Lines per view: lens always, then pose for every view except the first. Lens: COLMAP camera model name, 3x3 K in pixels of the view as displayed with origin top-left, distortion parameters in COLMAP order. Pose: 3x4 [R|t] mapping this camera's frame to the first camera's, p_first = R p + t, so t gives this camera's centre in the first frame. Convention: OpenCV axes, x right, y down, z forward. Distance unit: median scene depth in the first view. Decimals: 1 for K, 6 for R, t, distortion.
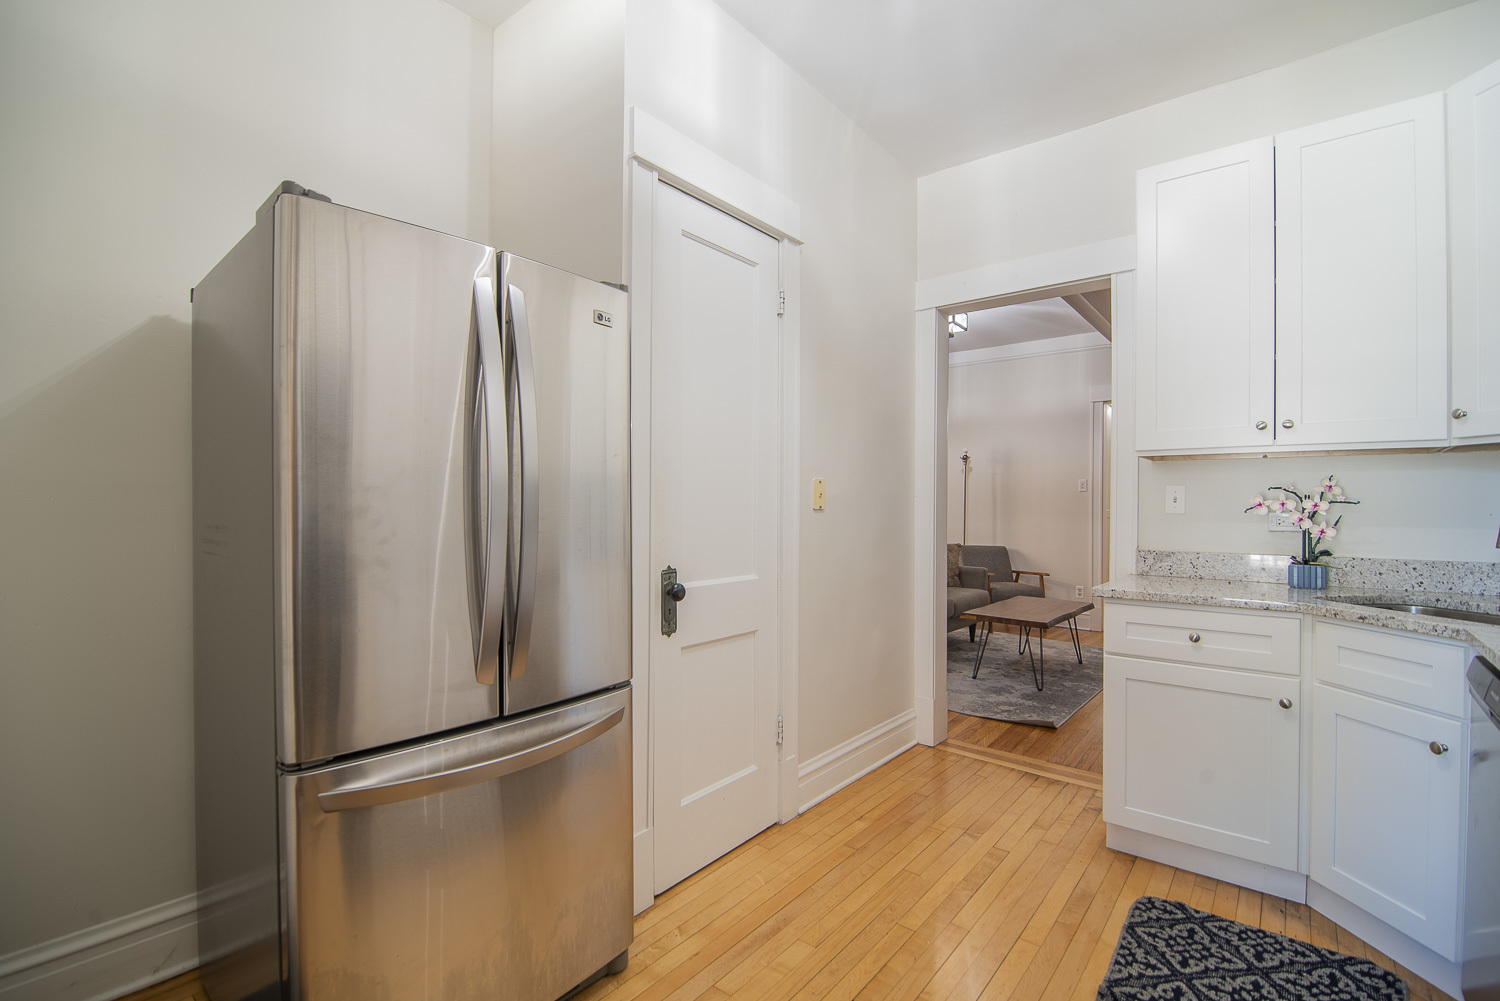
lens RADIAL K [[677.3, 0, 746.5], [0, 677.3, 501.4], [0, 0, 1]] dist [-0.017100, -0.000637]
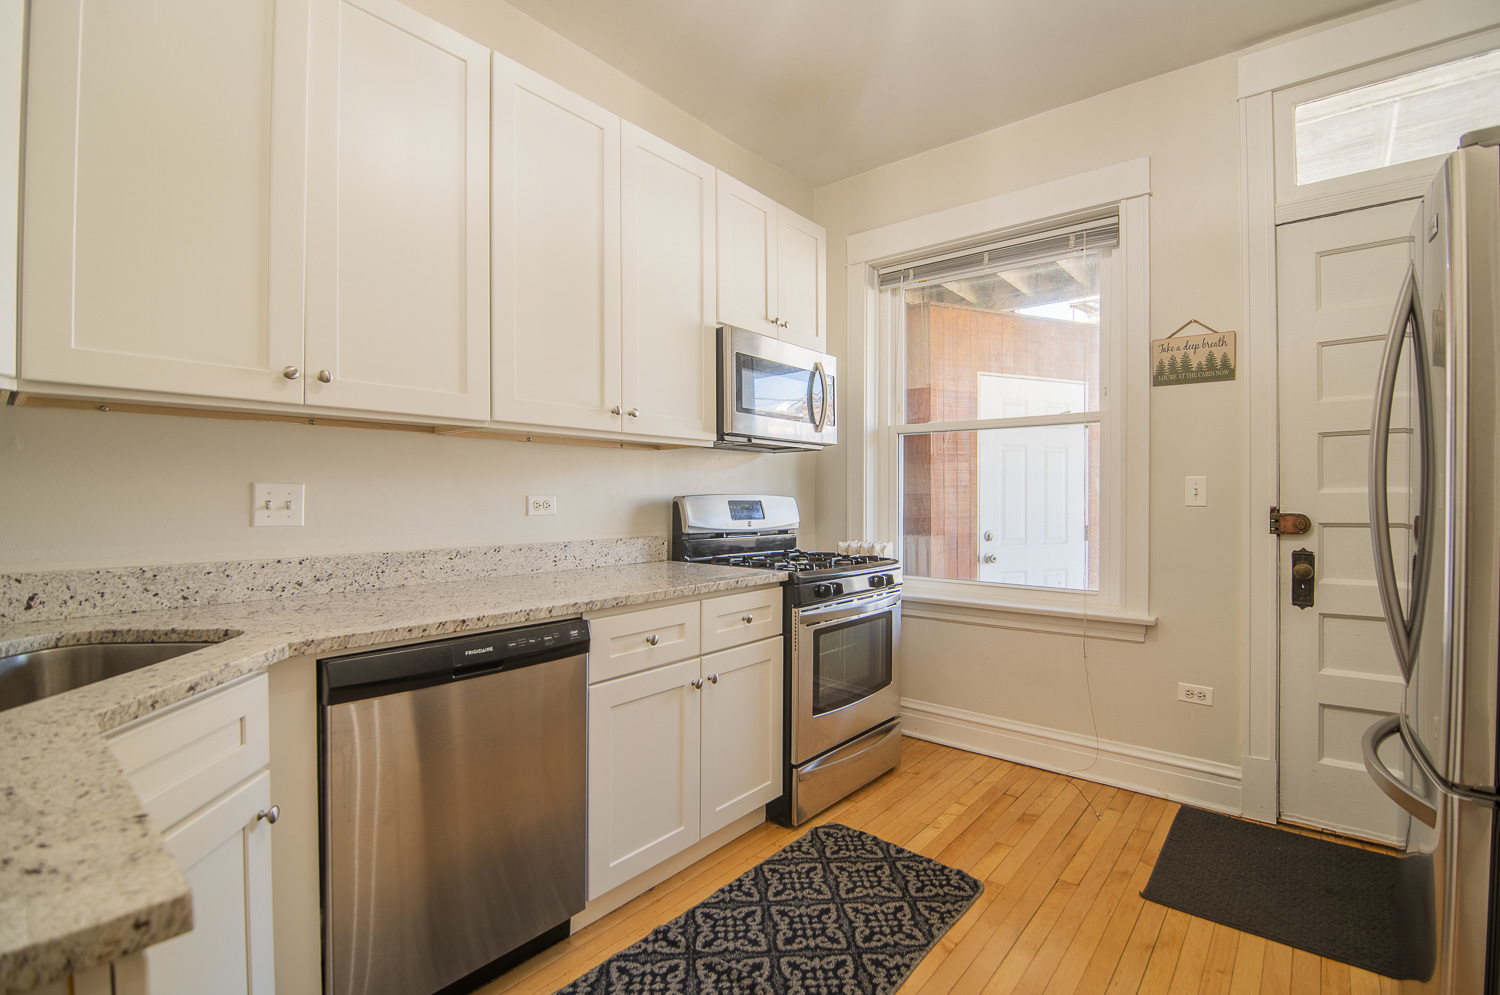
lens RADIAL K [[677.3, 0, 736.7], [0, 677.3, 507.9], [0, 0, 1]] dist [-0.017100, -0.000637]
pose [[-0.999984, -0.005541, 0.001326, 0.704100], [-0.005527, 0.999937, 0.009787, 0.016405], [-0.001380, 0.009779, -0.999951, 1.606357]]
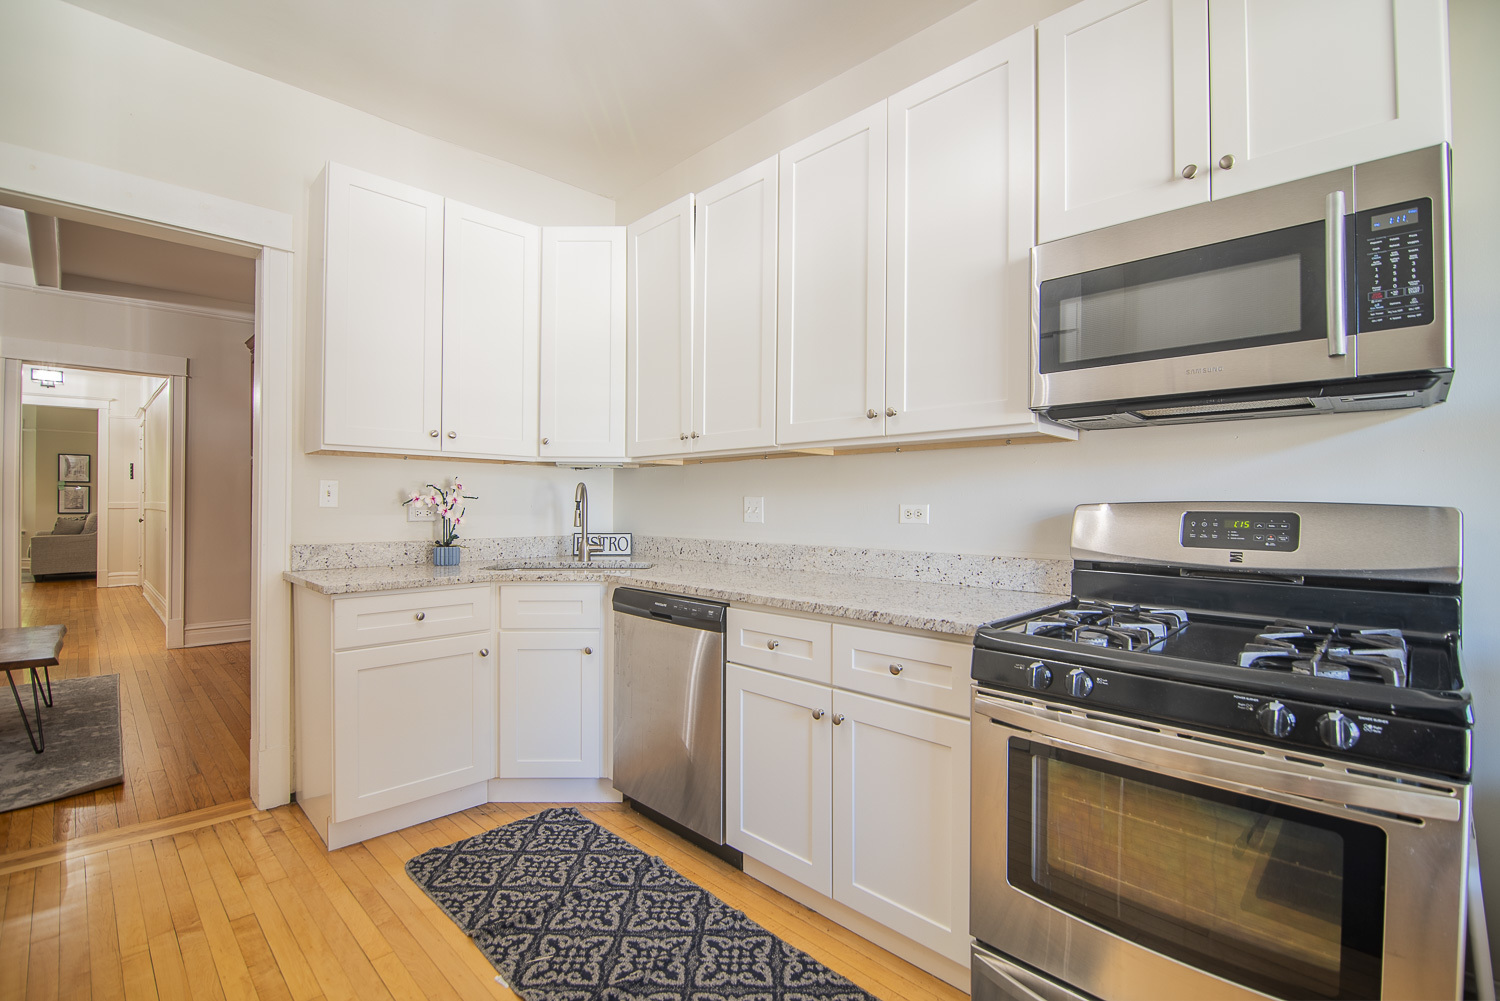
lens RADIAL K [[677.3, 0, 753.4], [0, 677.3, 505.2], [0, 0, 1]] dist [-0.017100, -0.000637]
pose [[0.081223, -0.005353, 0.996682, -0.389476], [-0.009348, 0.999938, 0.006132, 0.003291], [-0.996652, -0.009815, 0.081168, 0.325710]]
